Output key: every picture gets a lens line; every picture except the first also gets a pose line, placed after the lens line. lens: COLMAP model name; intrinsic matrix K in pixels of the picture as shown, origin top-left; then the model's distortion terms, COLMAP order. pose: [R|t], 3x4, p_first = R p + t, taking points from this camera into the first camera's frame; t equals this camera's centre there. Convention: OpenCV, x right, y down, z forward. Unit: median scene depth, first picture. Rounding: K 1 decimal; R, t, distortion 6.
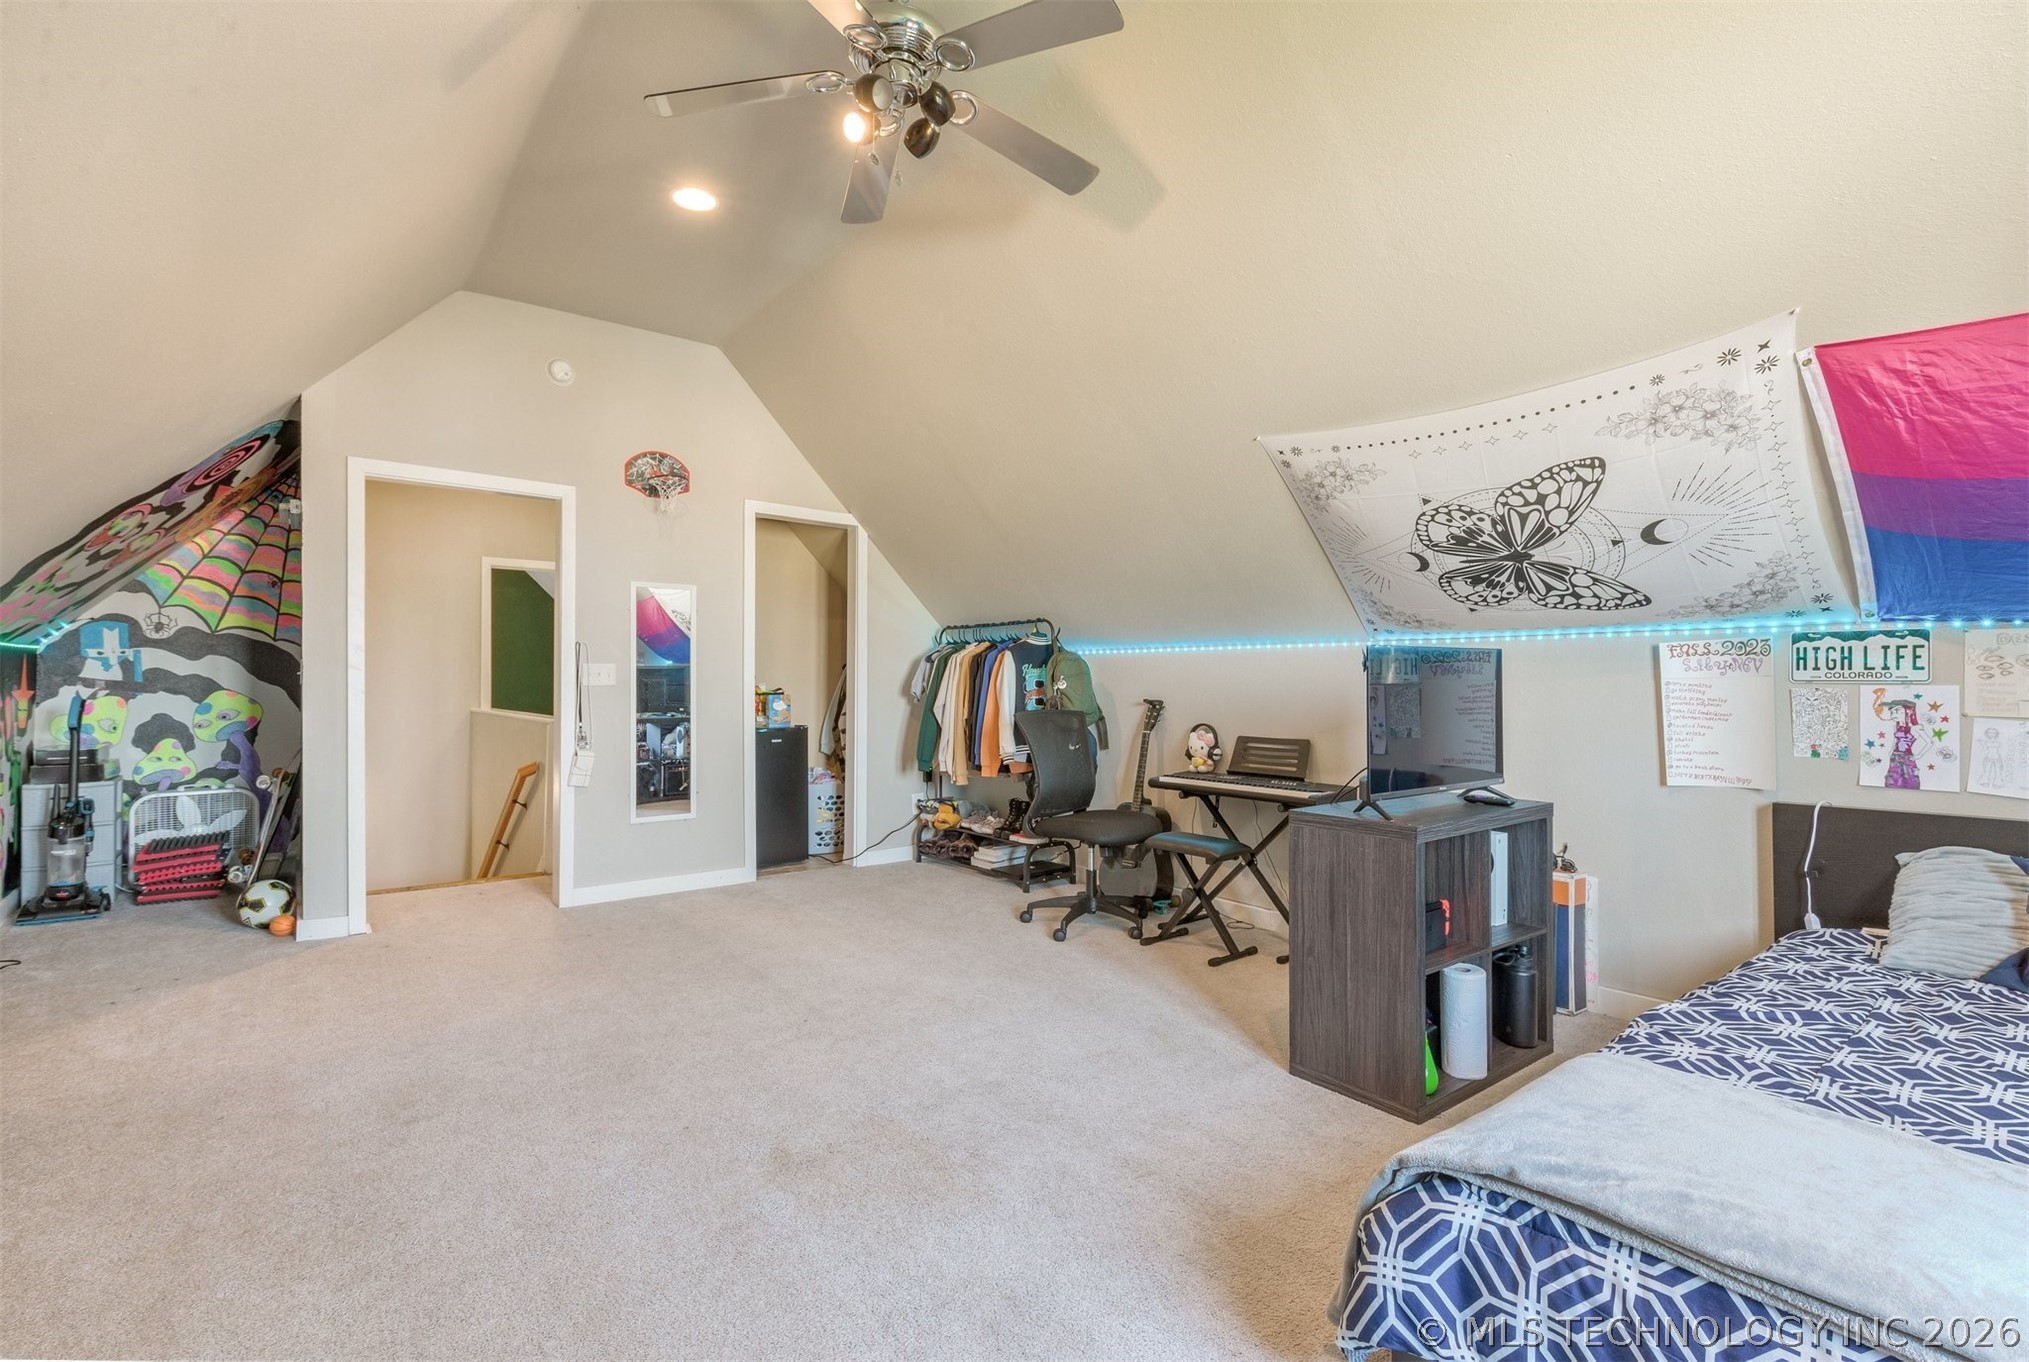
lens RADIAL K [[927.9, 0, 1010.6], [0, 927.9, 682.0], [0, 0, 1]] dist [0.004641, -0.002242]
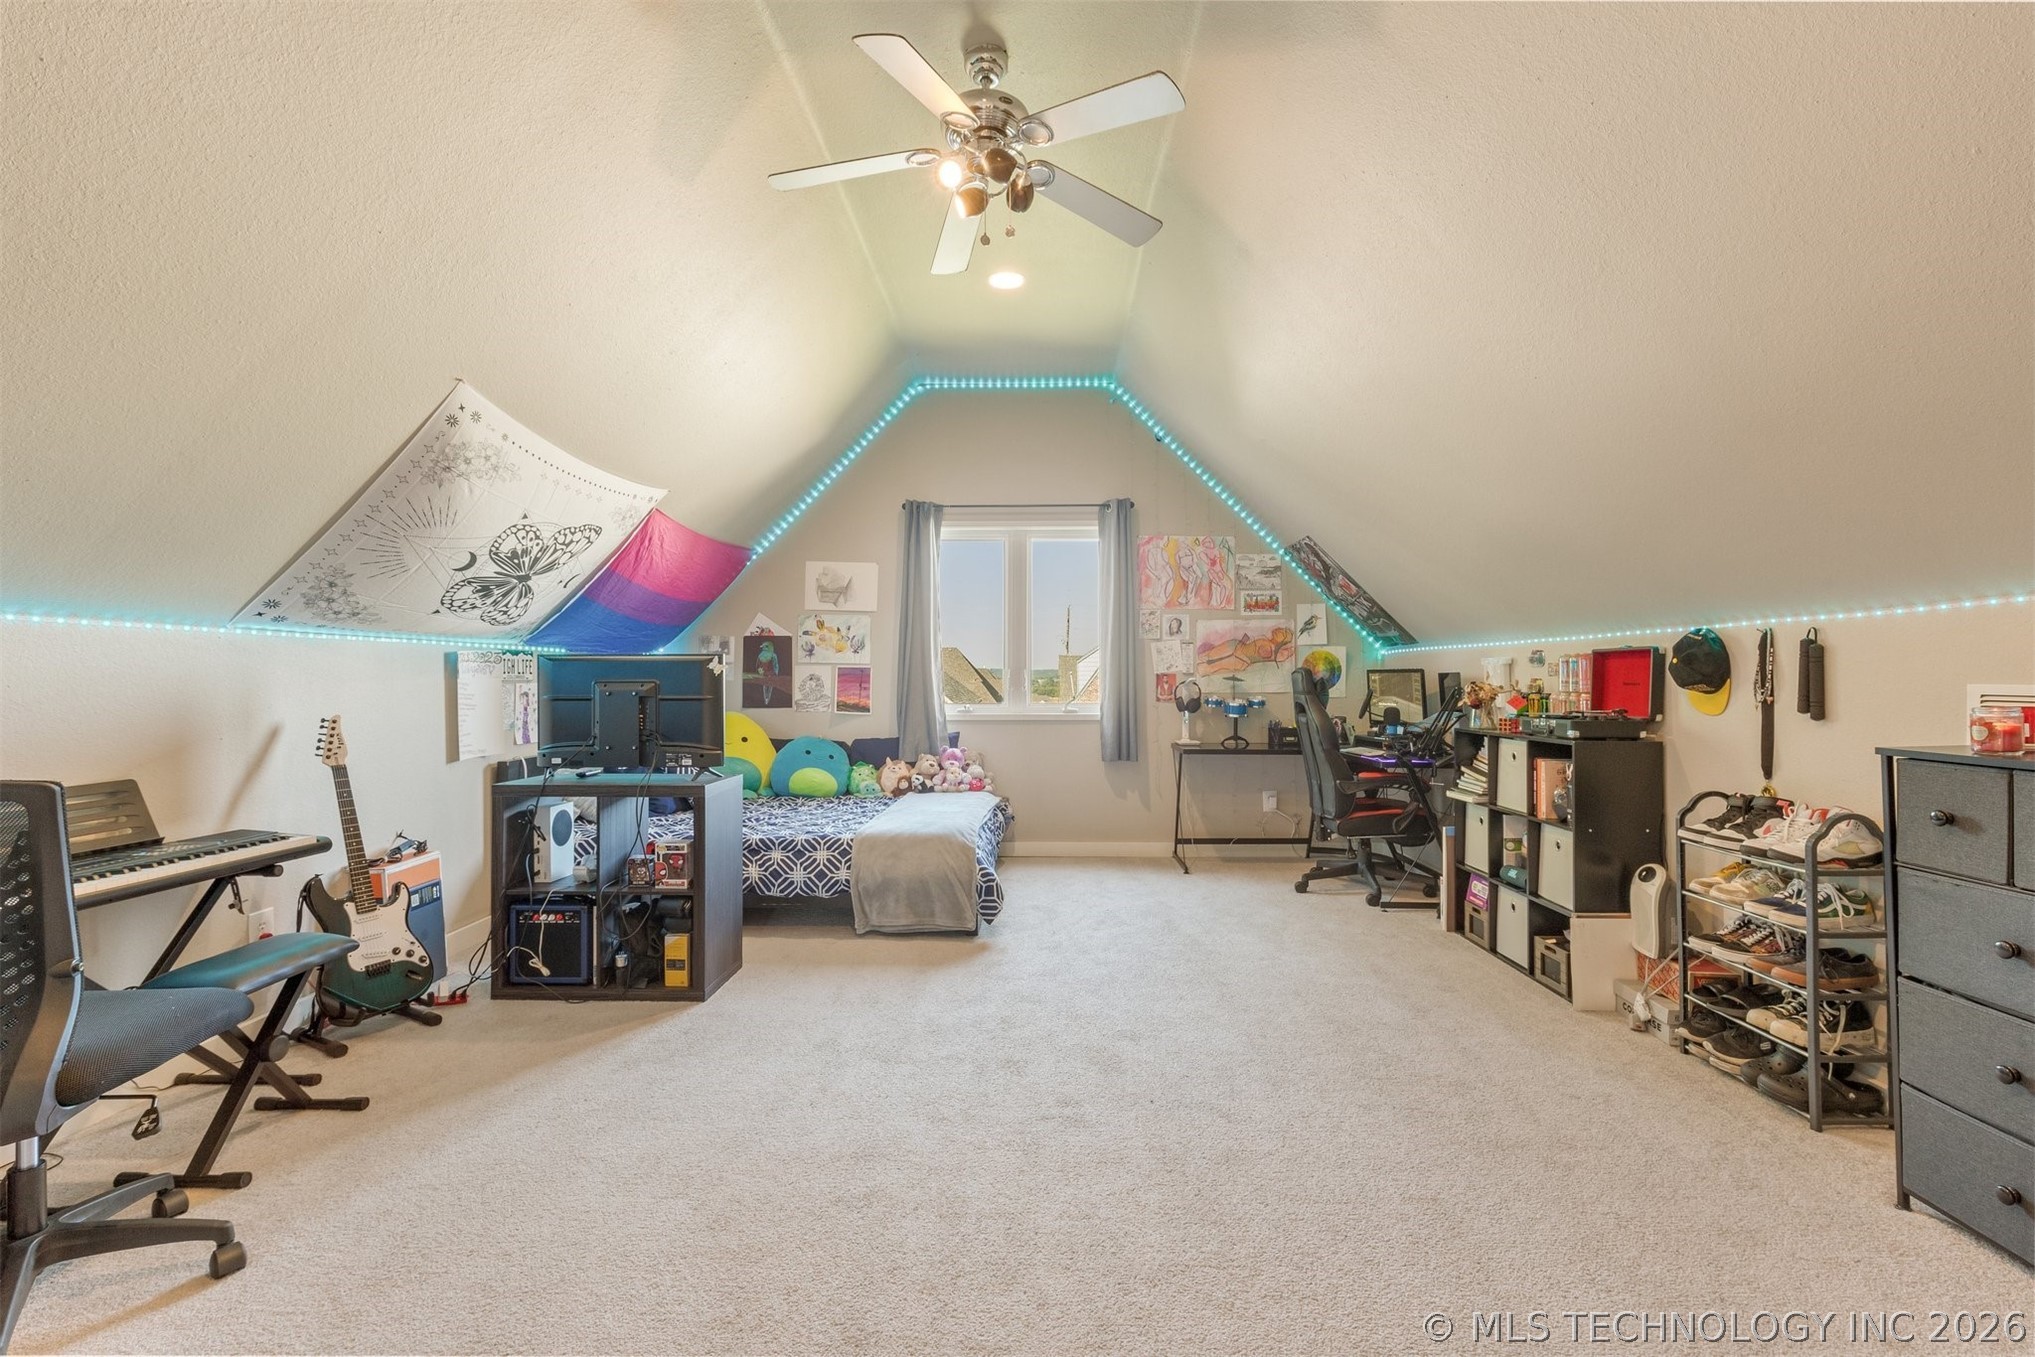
lens RADIAL K [[930.7, 0, 1017.1], [0, 930.7, 676.1], [0, 0, 1]] dist [0.004641, -0.002242]
pose [[-0.770193, 0.002376, 0.637807, -0.730477], [0.000523, 0.999995, -0.003094, -0.003076], [-0.637811, -0.002049, -0.770190, 1.540764]]
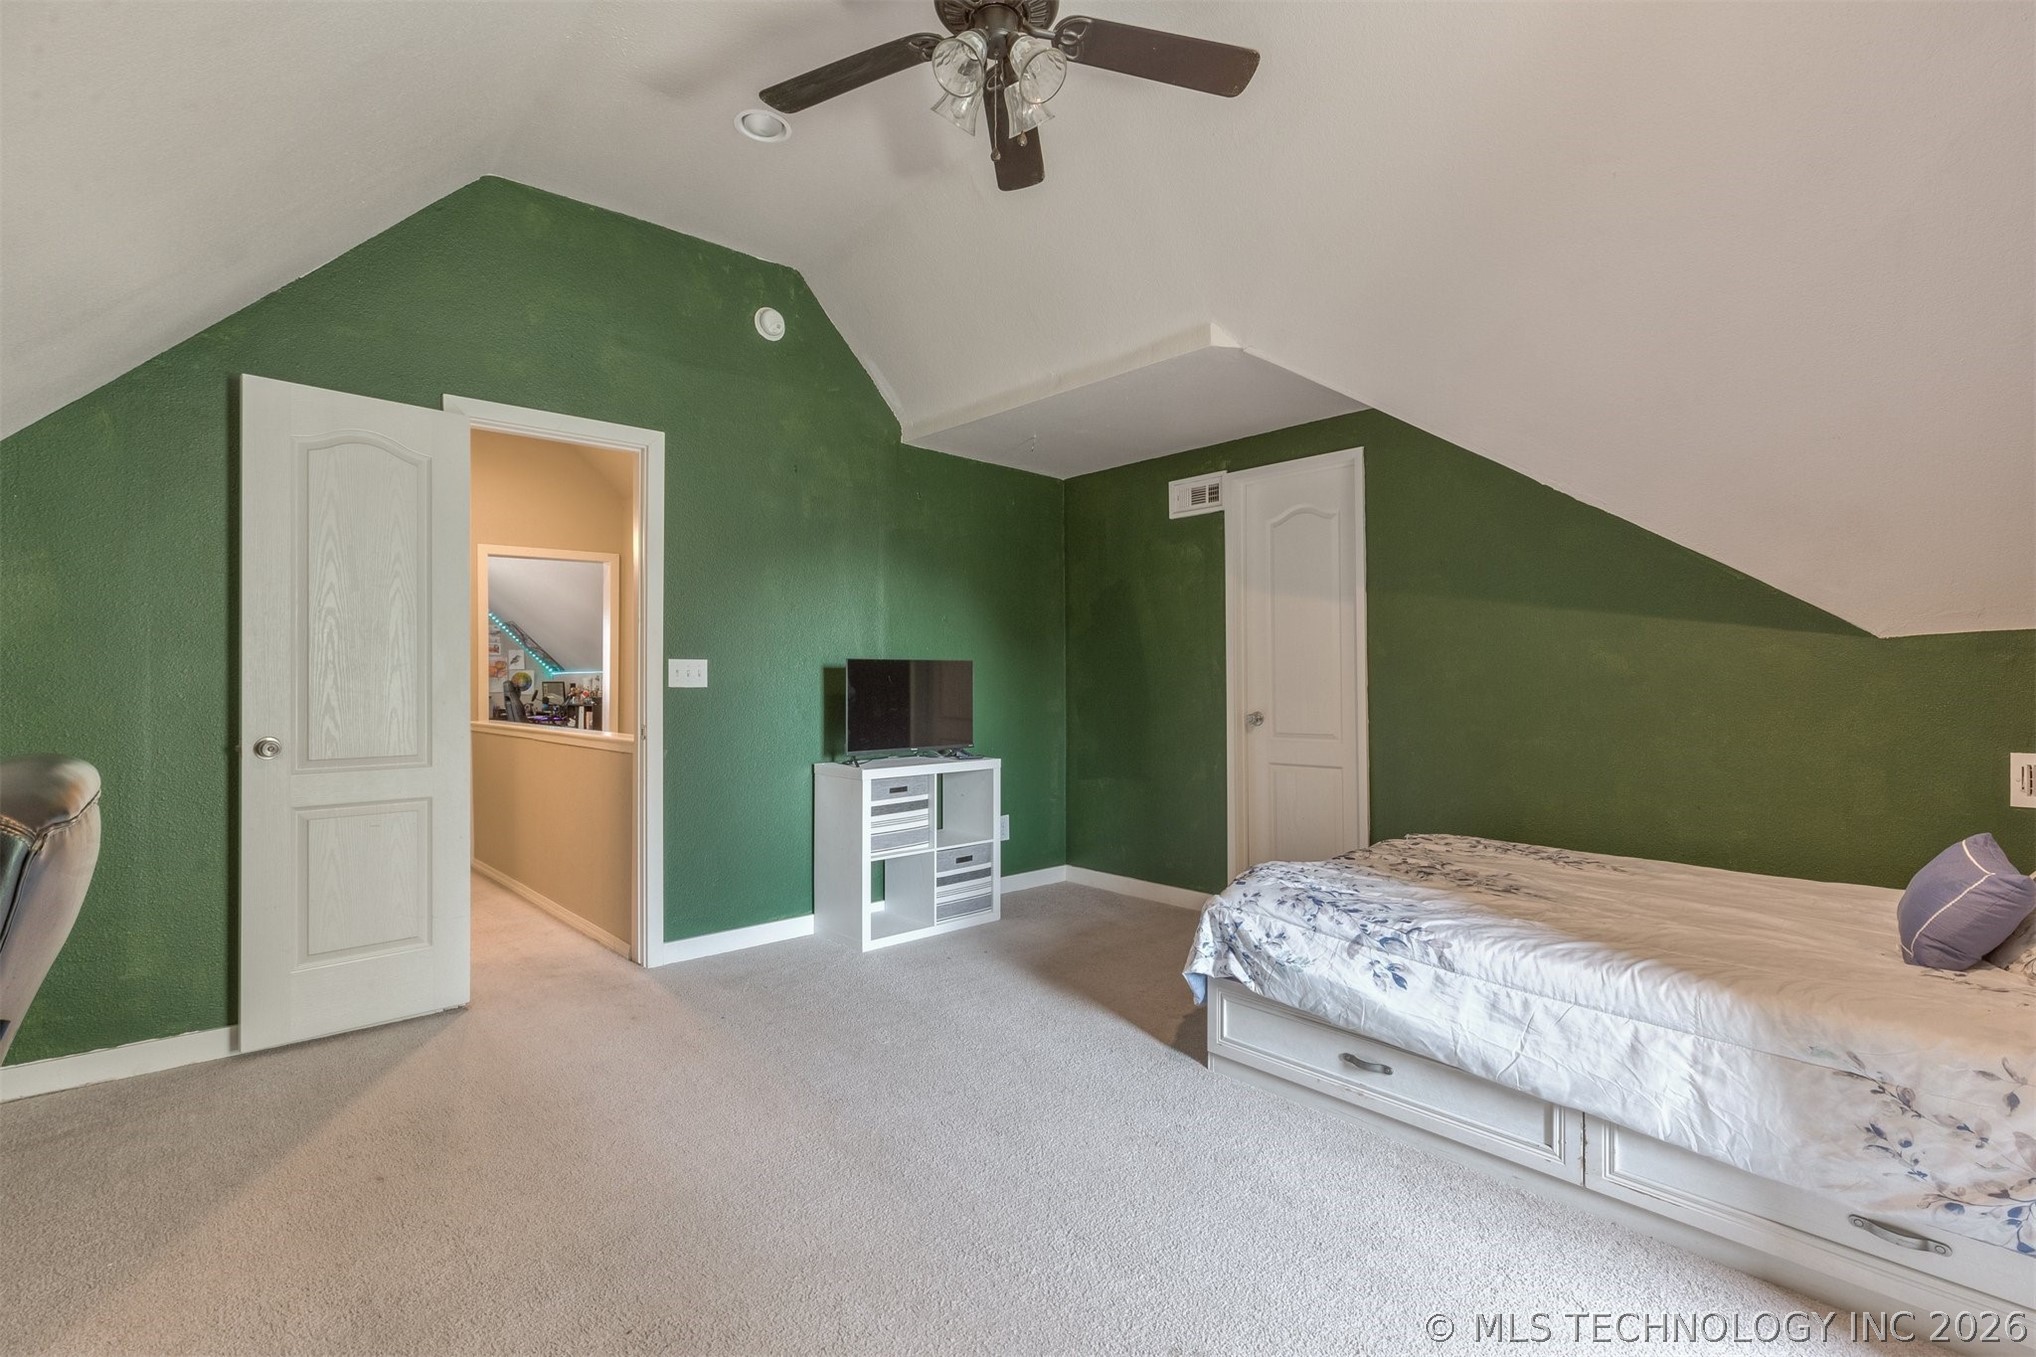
lens RADIAL K [[931.1, 0, 1019.1], [0, 931.1, 677.4], [0, 0, 1]] dist [0.004641, -0.002242]
pose [[-0.997373, -0.003711, -0.072347, -1.599802], [-0.002804, 0.999916, -0.012633, 0.002996], [0.072388, -0.012397, -0.997300, 3.333160]]
